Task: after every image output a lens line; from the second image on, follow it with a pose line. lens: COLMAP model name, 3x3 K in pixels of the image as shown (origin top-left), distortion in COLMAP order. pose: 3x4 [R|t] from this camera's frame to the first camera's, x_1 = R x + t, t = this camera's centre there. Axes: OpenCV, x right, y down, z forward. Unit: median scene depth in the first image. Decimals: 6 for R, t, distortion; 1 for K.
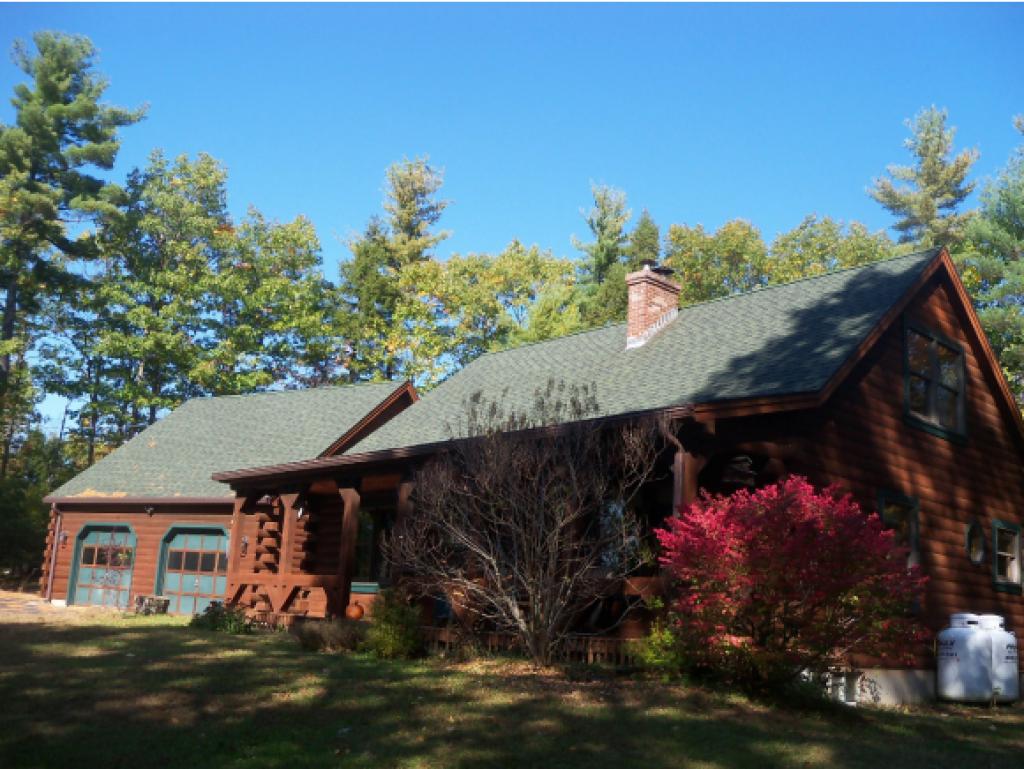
lens RADIAL K [[1055.0, 0, 512.0], [0, 1055.0, 384.5], [0, 0, 1]] dist [-0.219554, 0.236278]
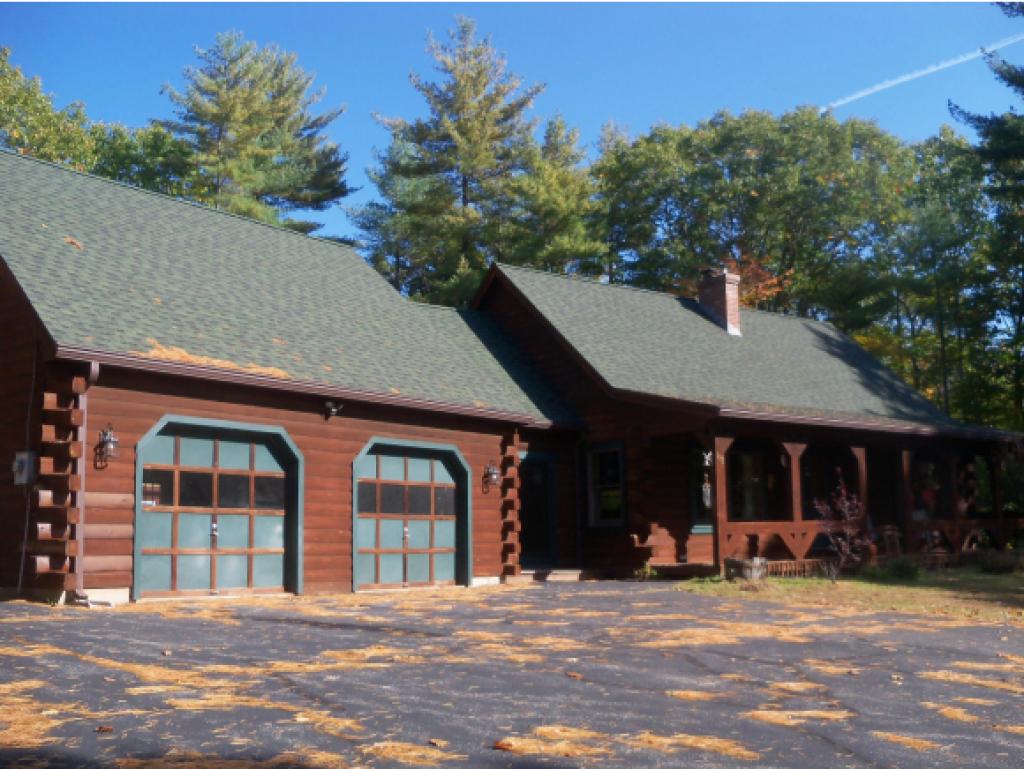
lens RADIAL K [[1055.0, 0, 512.0], [0, 1055.0, 384.5], [0, 0, 1]] dist [-0.219554, 0.236278]
pose [[0.106573, 0.079378, 0.991131, -0.853849], [-0.218790, 0.974249, -0.054500, 0.111677], [-0.969934, -0.211042, 0.121196, 0.786144]]
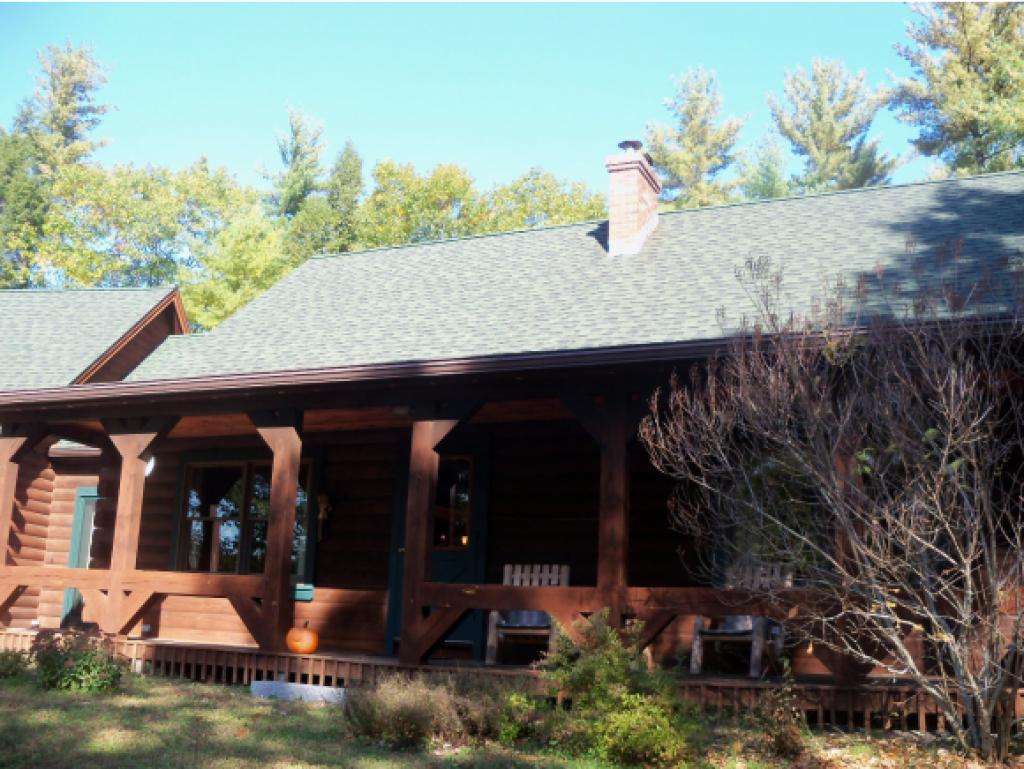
lens RADIAL K [[1055.0, 0, 512.0], [0, 1055.0, 384.5], [0, 0, 1]] dist [-0.219554, 0.236278]
pose [[0.913427, 0.064546, 0.401853, -0.171516], [-0.076000, 0.997028, 0.012607, 0.036367], [-0.399845, -0.042056, 0.915618, 0.261307]]
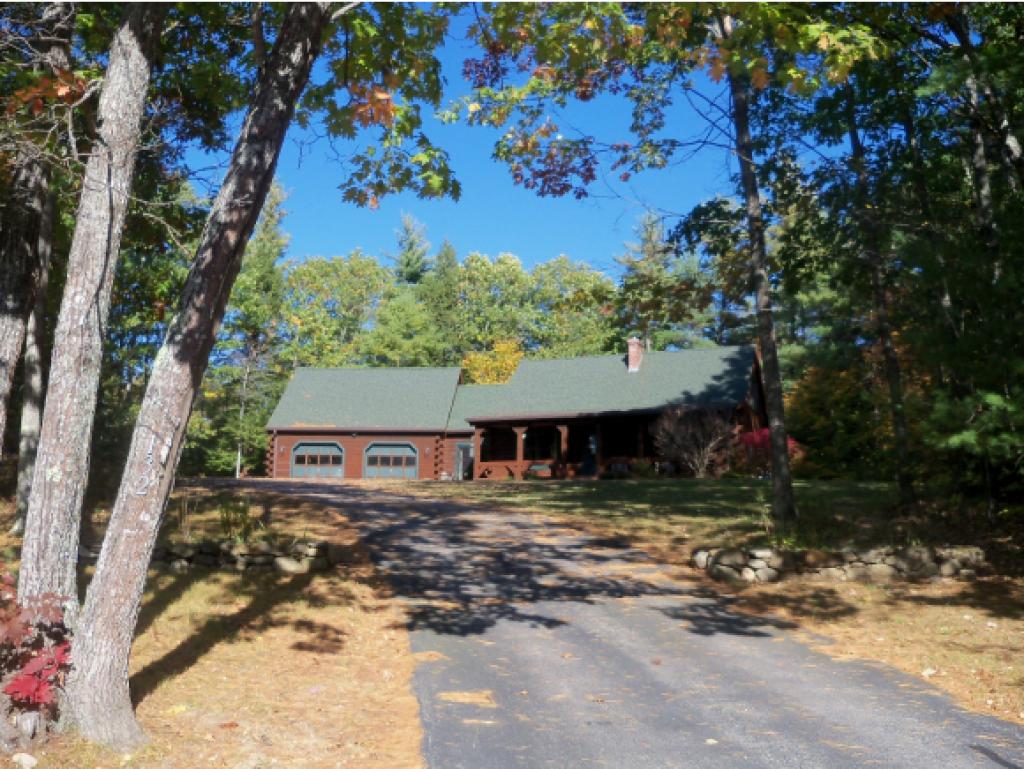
lens RADIAL K [[1055.0, 0, 512.0], [0, 1055.0, 384.5], [0, 0, 1]] dist [-0.219554, 0.236278]
pose [[0.895829, 0.042125, 0.442398, -0.888347], [-0.067871, 0.996788, 0.042521, -0.065644], [-0.439186, -0.068118, 0.895810, -0.788669]]
